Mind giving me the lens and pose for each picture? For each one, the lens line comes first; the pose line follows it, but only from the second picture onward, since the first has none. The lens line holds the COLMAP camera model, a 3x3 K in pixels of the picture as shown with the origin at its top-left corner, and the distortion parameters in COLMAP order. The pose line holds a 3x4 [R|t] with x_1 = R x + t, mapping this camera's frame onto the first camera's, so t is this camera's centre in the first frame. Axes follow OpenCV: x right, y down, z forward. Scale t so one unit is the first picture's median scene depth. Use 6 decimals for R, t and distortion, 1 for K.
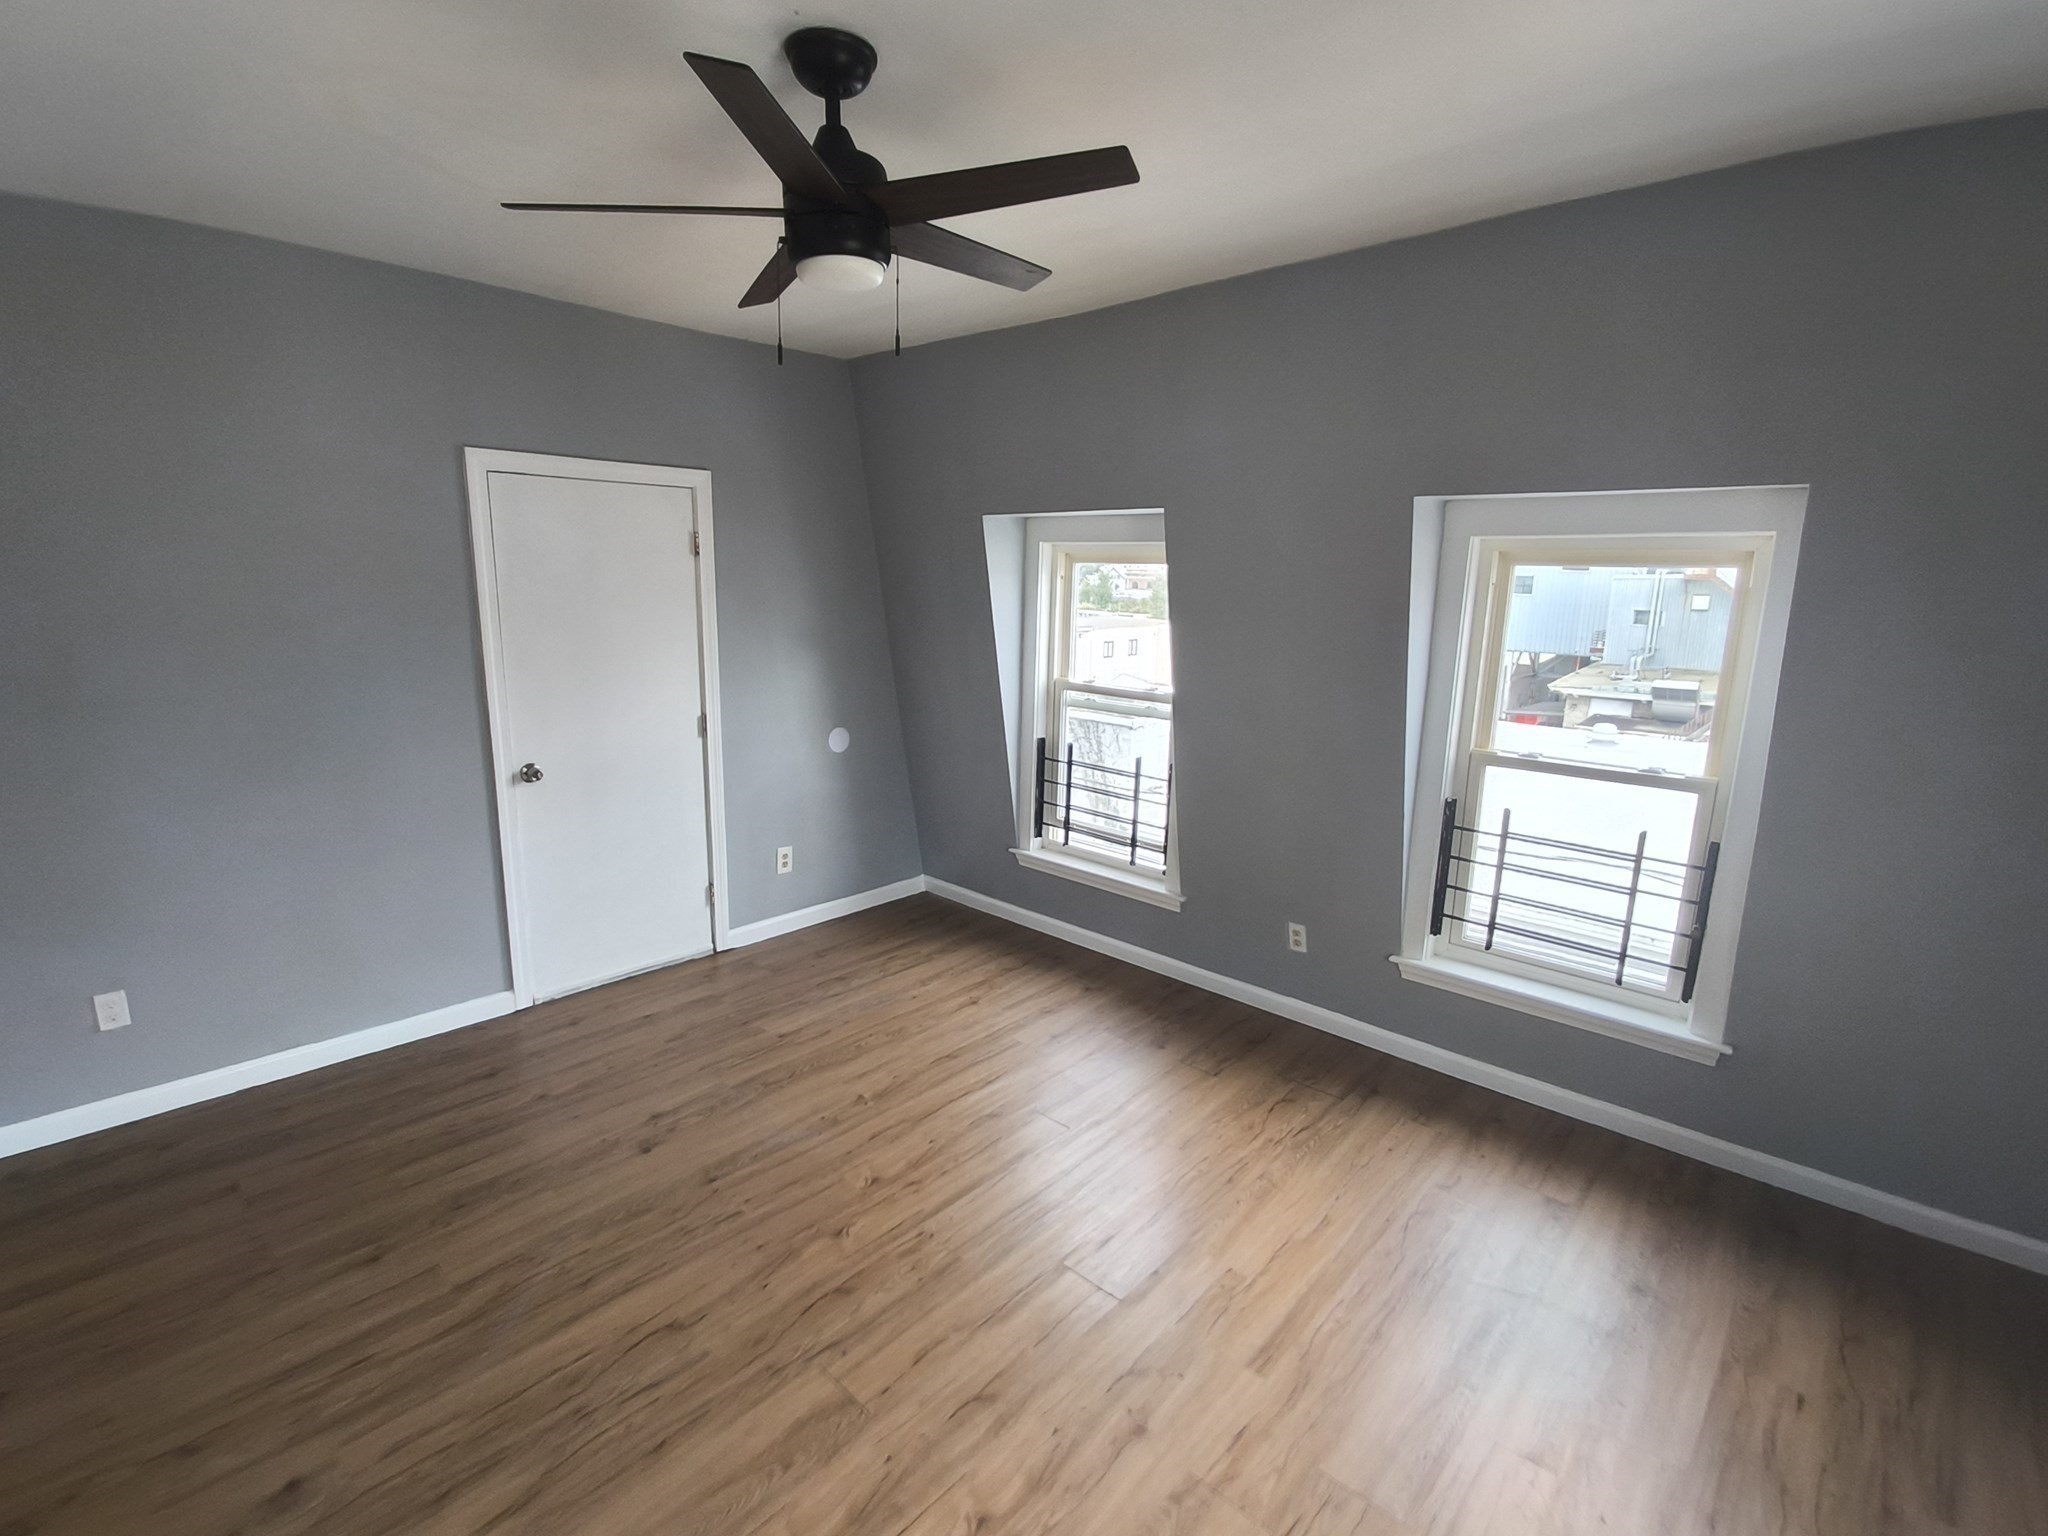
lens RADIAL K [[945.0, 0, 1028.7], [0, 945.0, 758.5], [0, 0, 1]] dist [-0.009419, -0.006014]
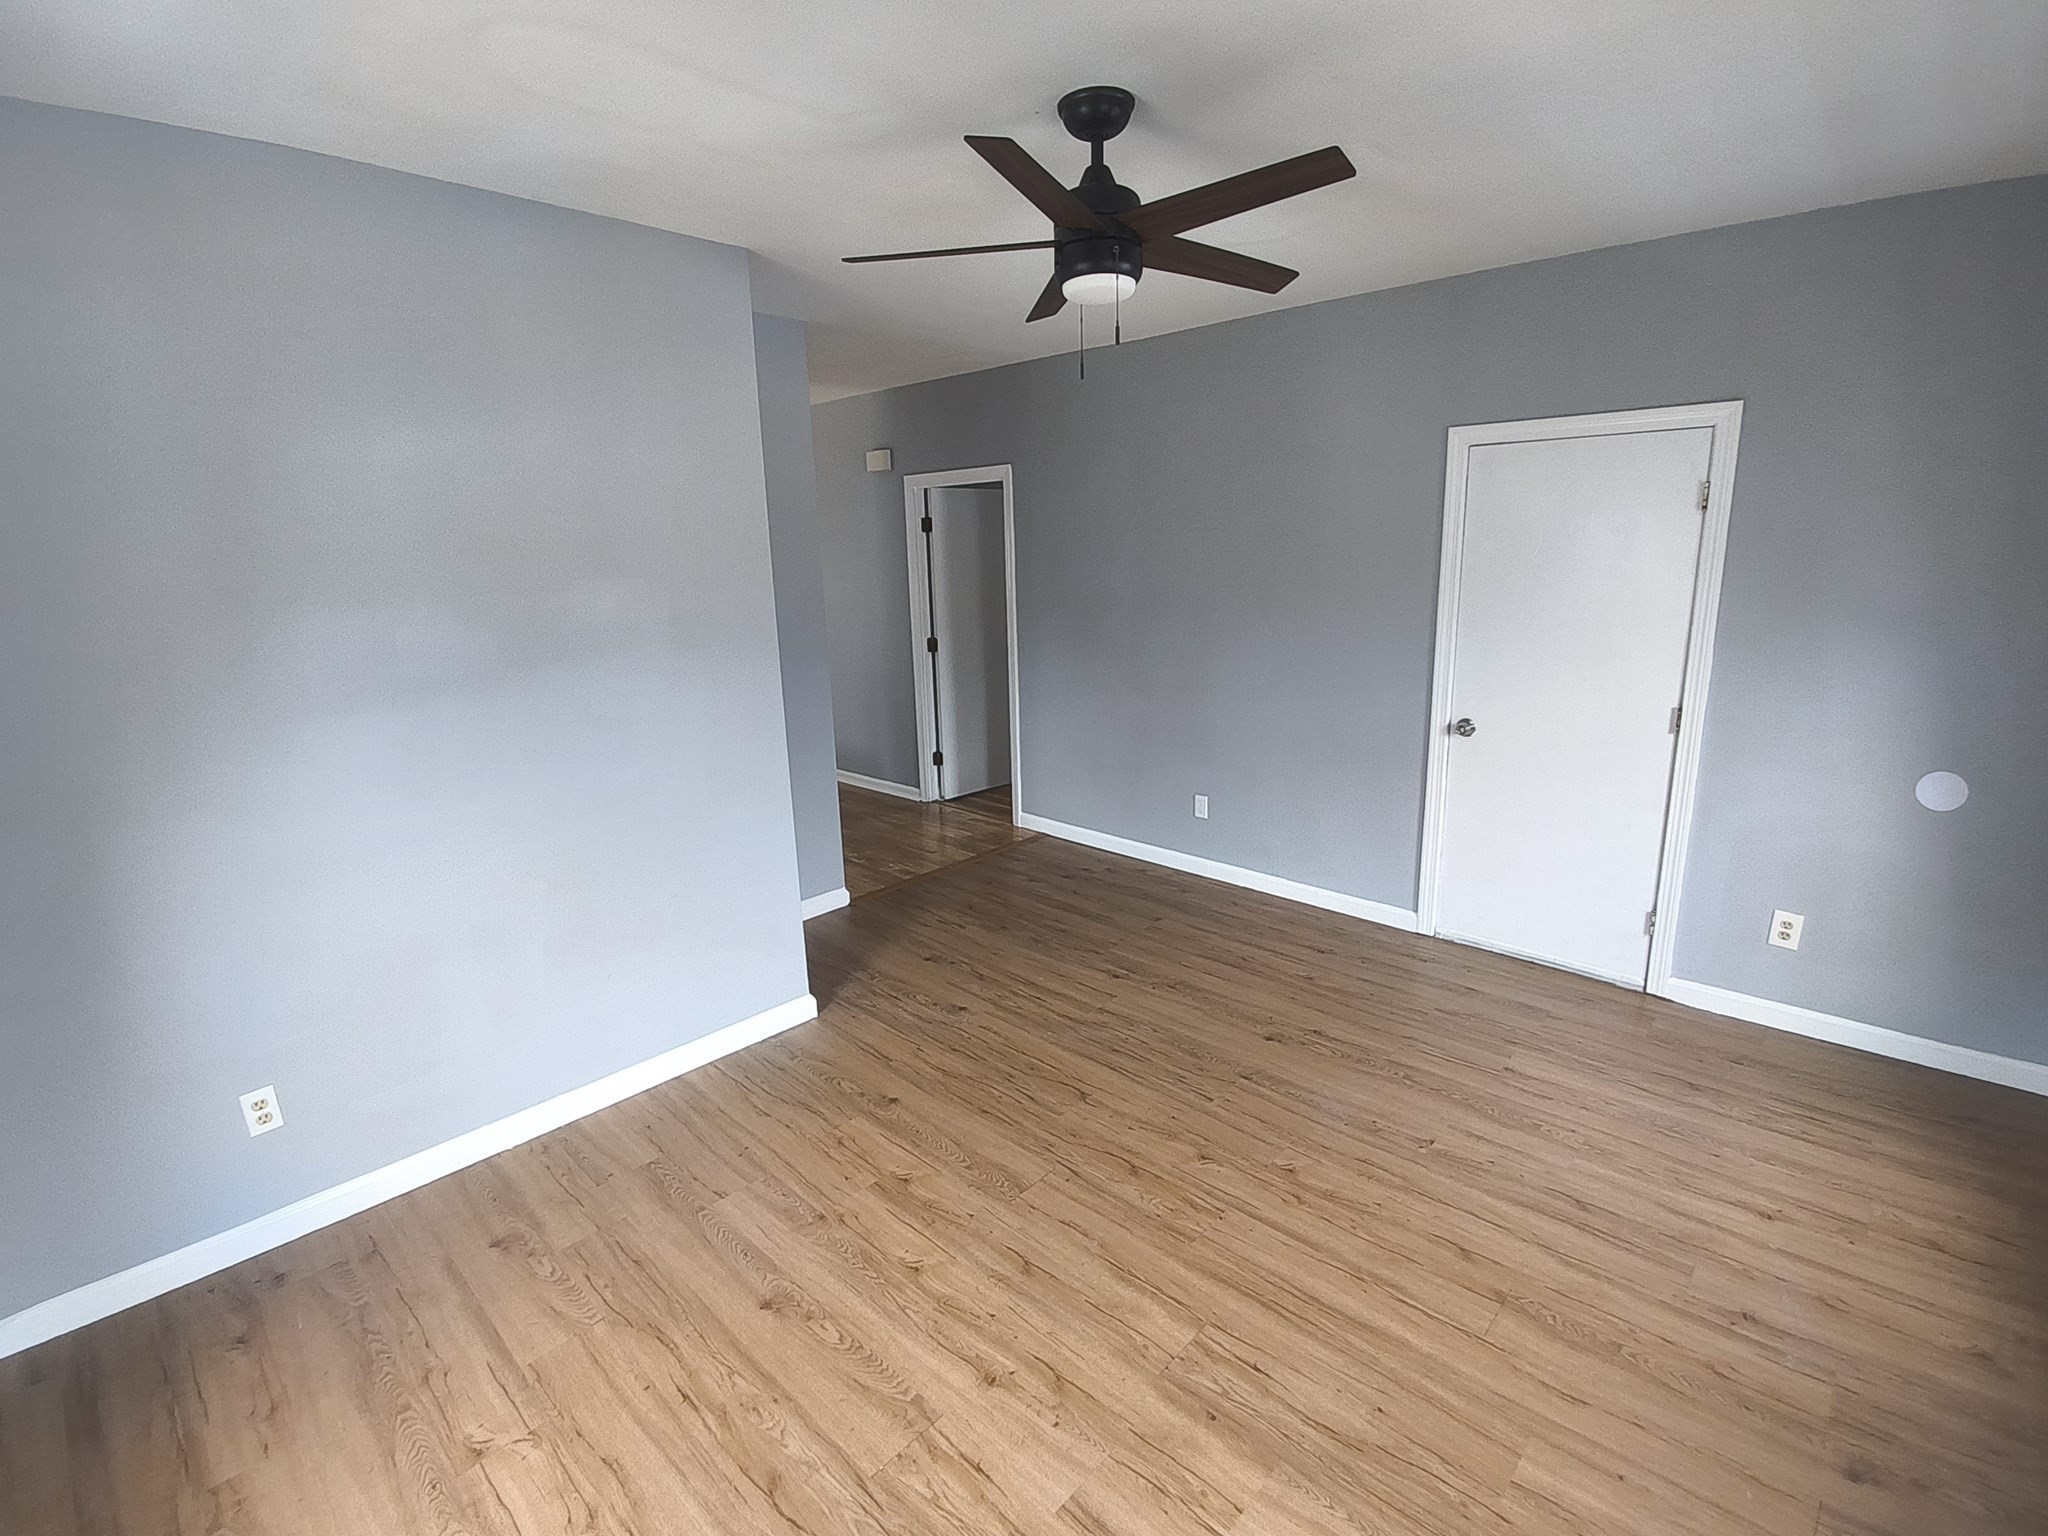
lens RADIAL K [[945.0, 0, 1019.2], [0, 945.0, 755.0], [0, 0, 1]] dist [-0.009419, -0.006014]
pose [[-0.017784, 0.199694, -0.979697, 0.602714], [-0.164929, 0.965843, 0.199864, -0.095495], [0.986145, 0.165135, 0.015759, 0.548866]]
